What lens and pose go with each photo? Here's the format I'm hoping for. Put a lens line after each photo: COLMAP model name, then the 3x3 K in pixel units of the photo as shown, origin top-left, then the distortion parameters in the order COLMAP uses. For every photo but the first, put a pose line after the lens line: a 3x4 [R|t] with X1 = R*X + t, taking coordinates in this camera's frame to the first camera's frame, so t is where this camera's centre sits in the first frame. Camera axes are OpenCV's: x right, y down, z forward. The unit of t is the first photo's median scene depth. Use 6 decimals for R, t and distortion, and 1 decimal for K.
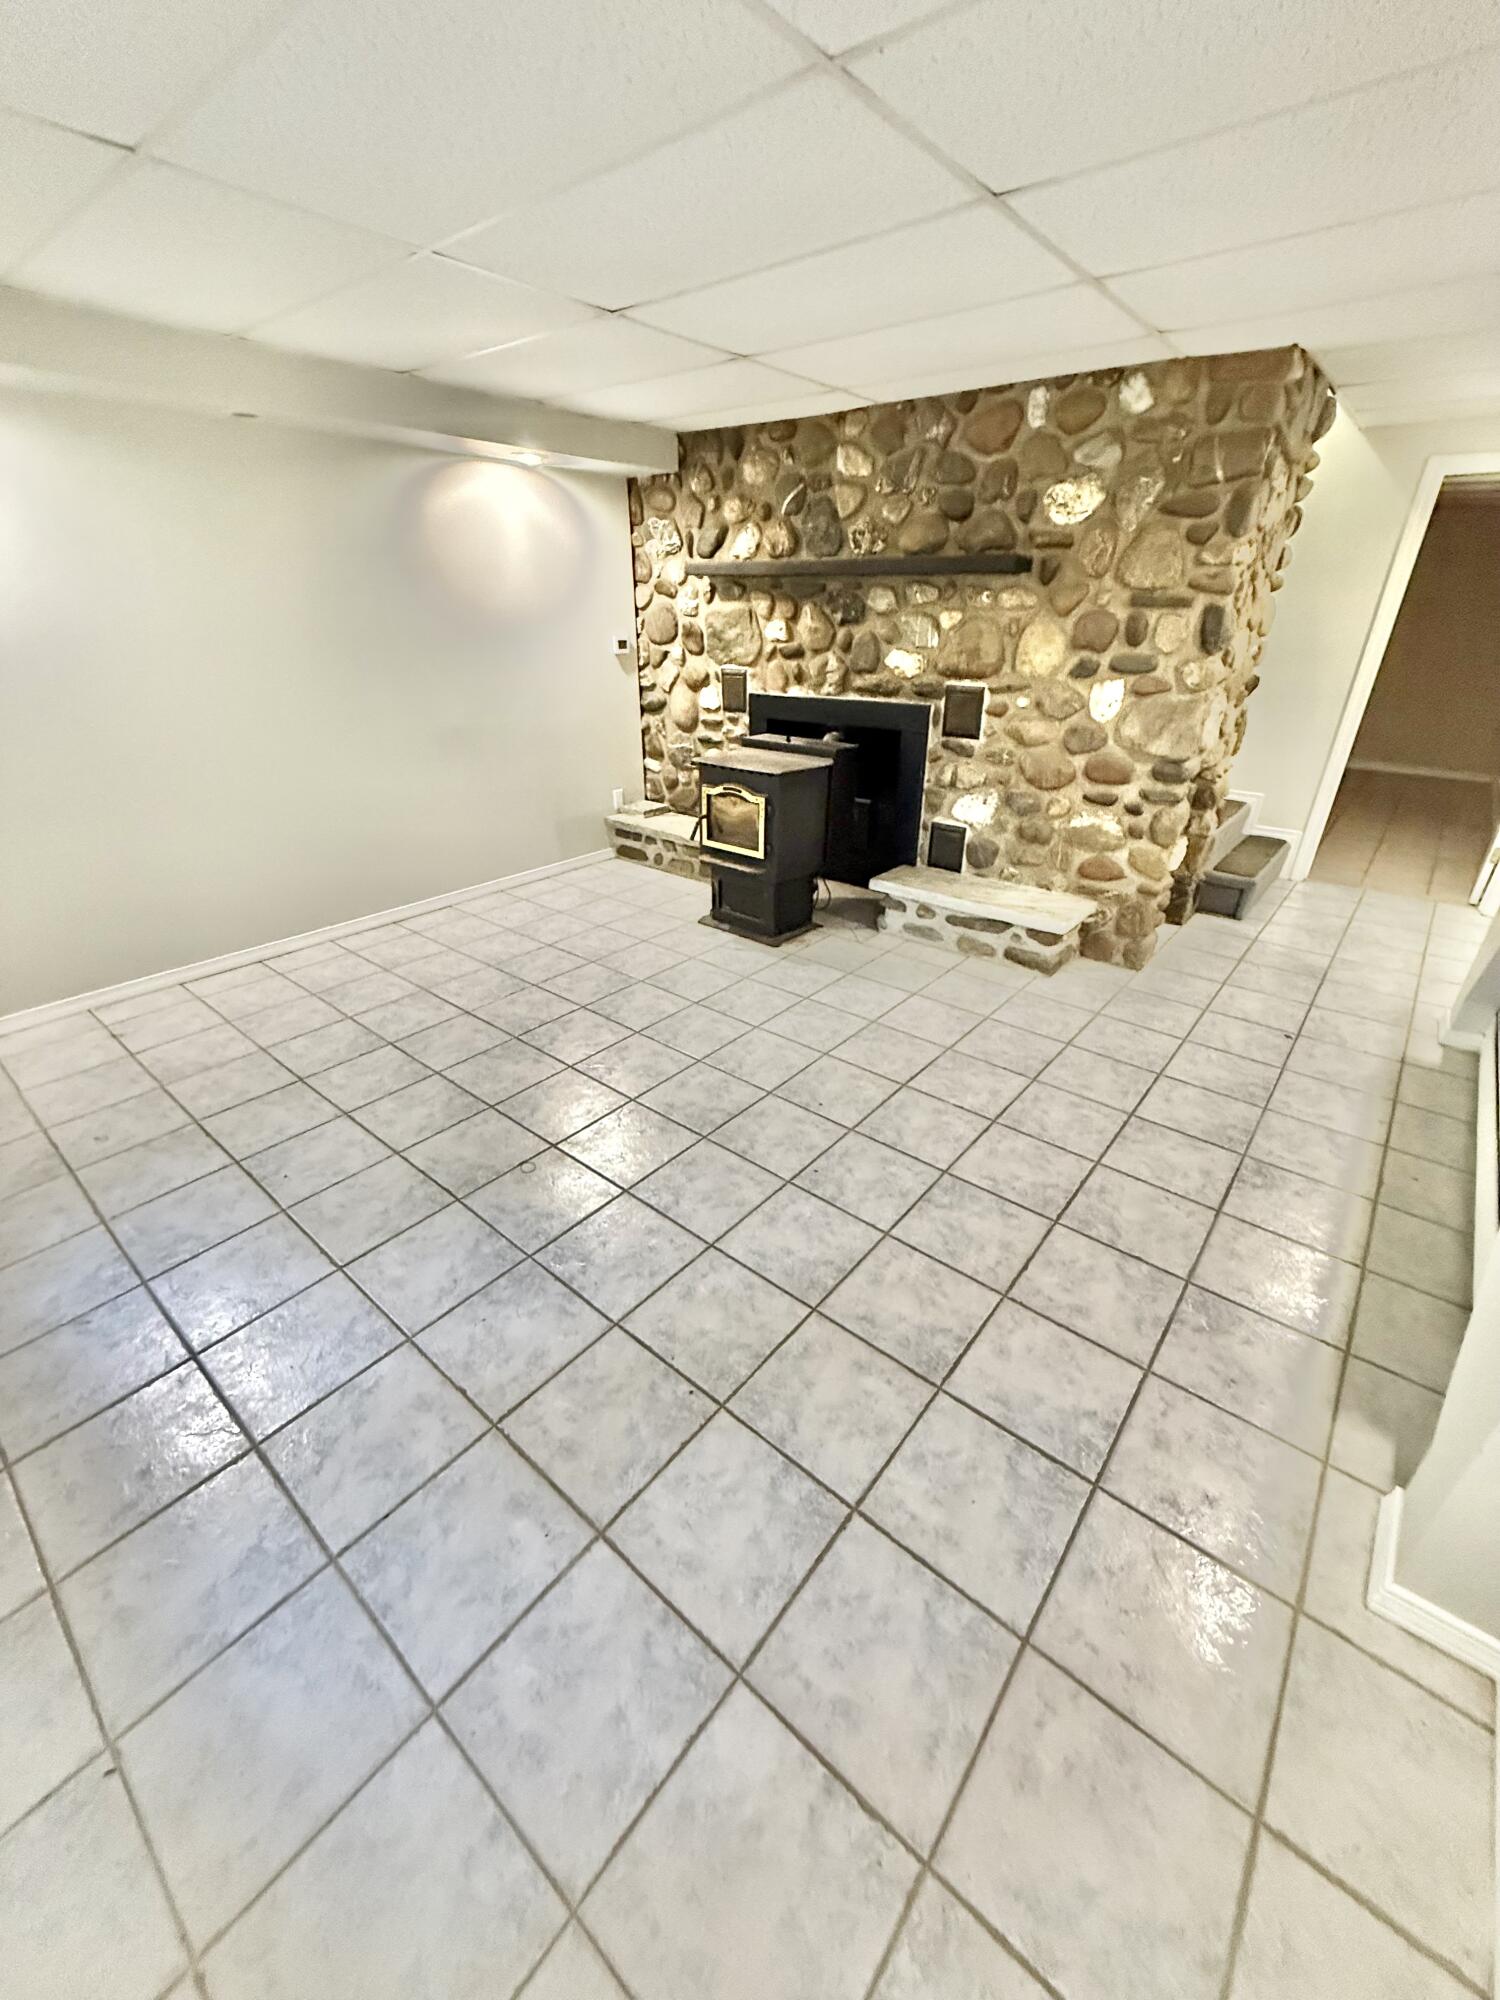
lens RADIAL K [[795.6, 0, 741.6], [0, 795.6, 1006.4], [0, 0, 1]] dist [-0.000091, 0.000392]
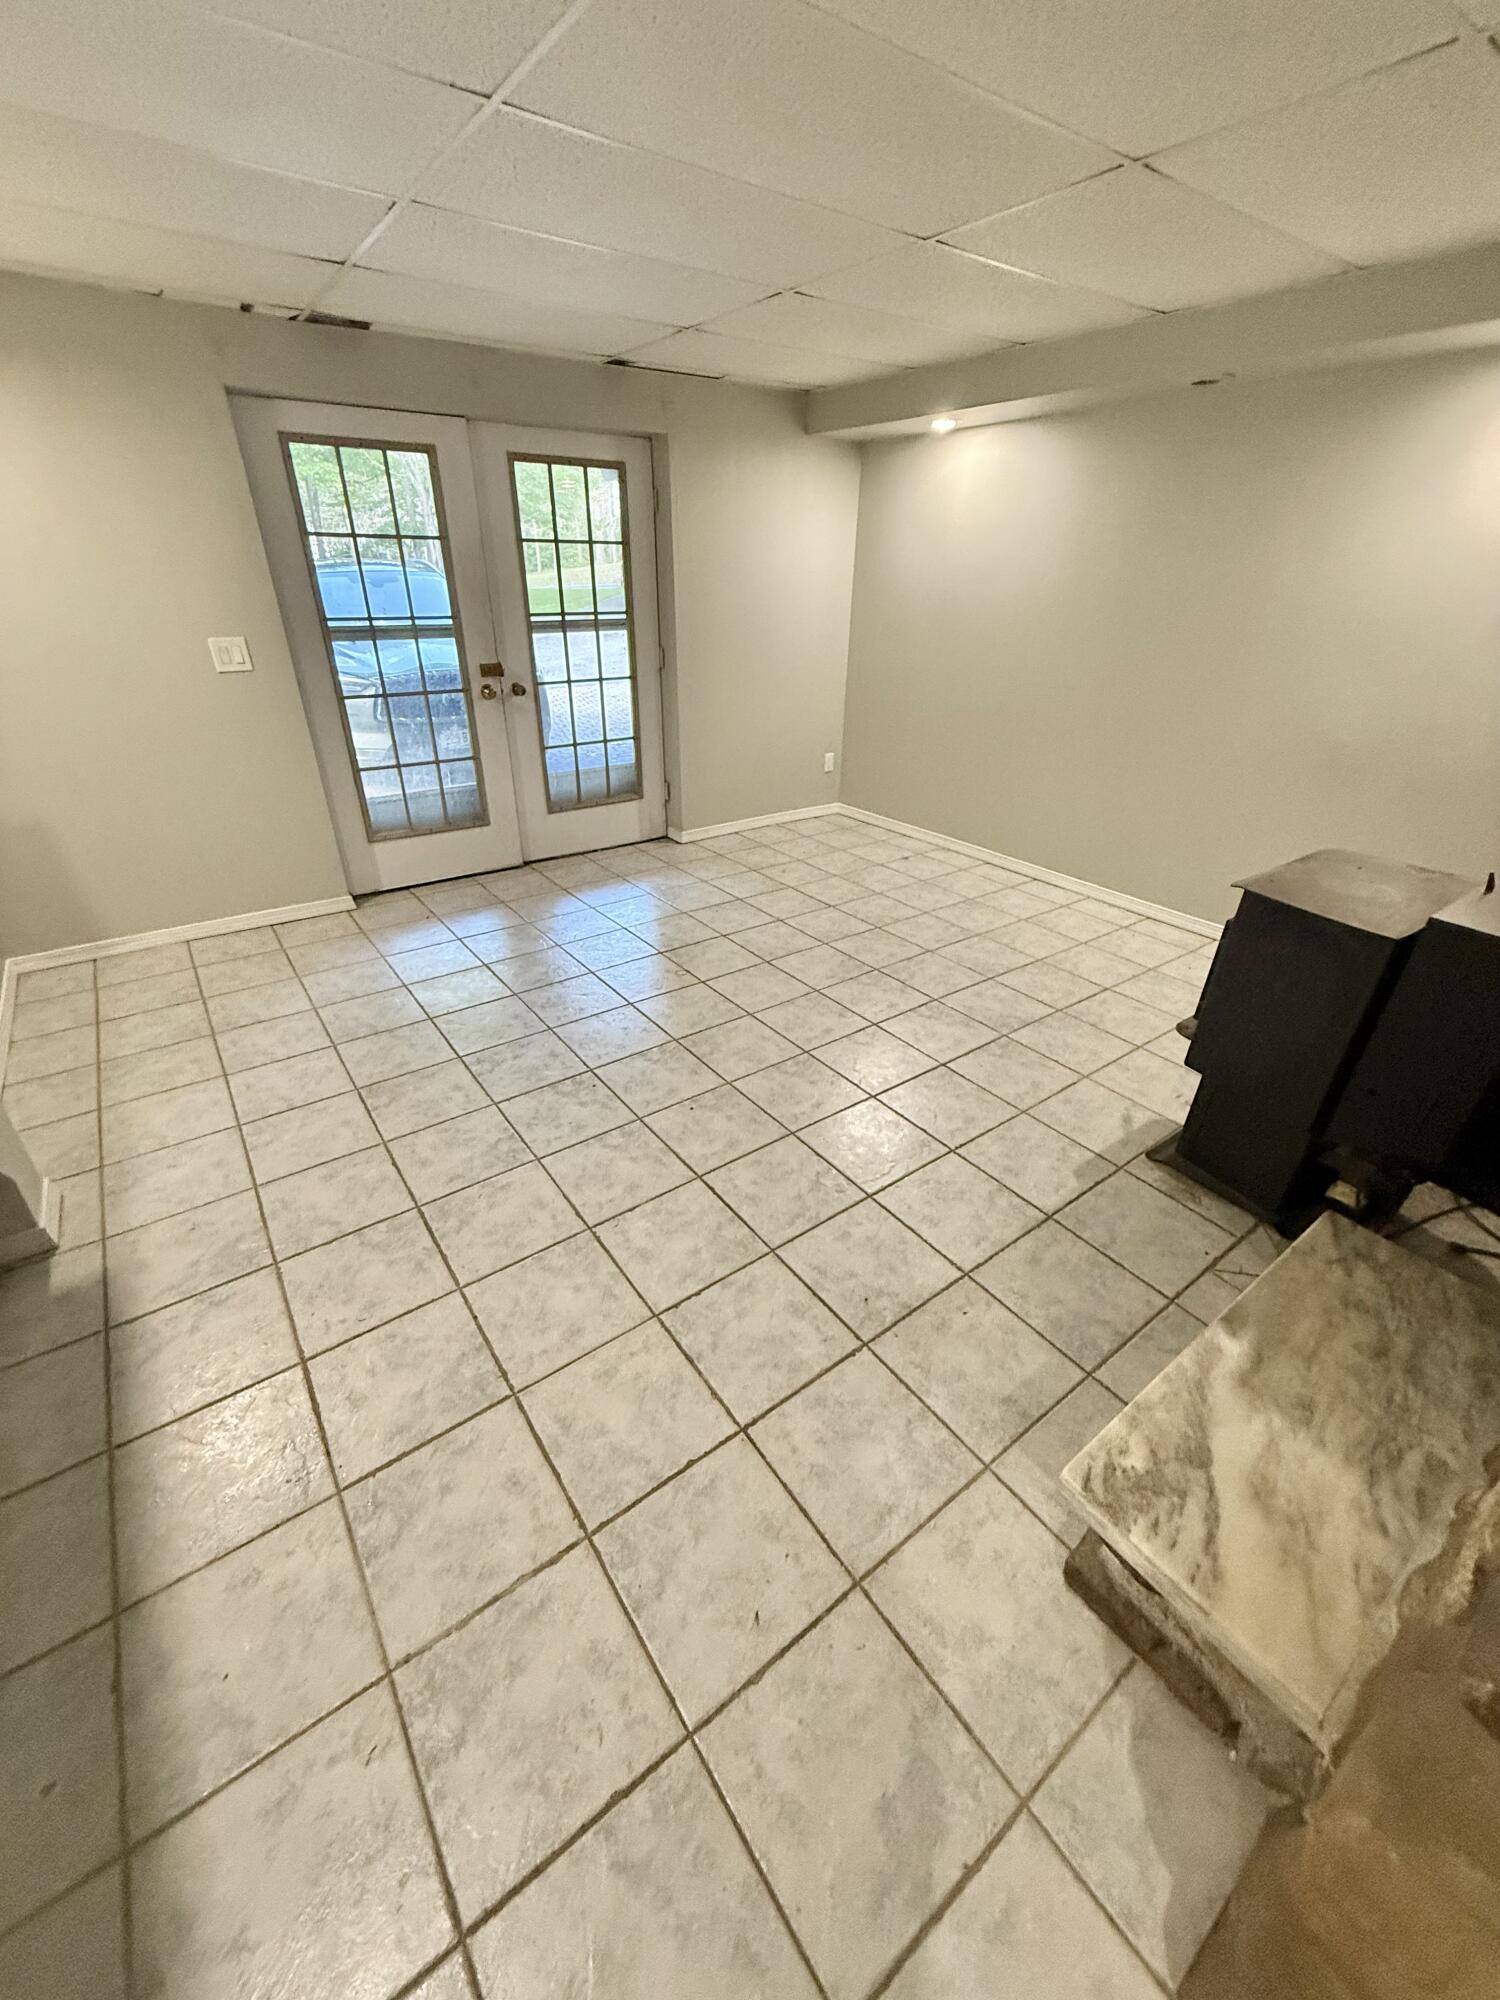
lens RADIAL K [[795.6, 0, 745.0], [0, 795.6, 1000.0], [0, 0, 1]] dist [-0.000091, 0.000392]
pose [[-0.237498, 0.458791, -0.856216, 0.704472], [-0.453849, 0.726906, 0.515391, -0.407756], [0.858845, 0.510997, 0.035583, 0.823403]]
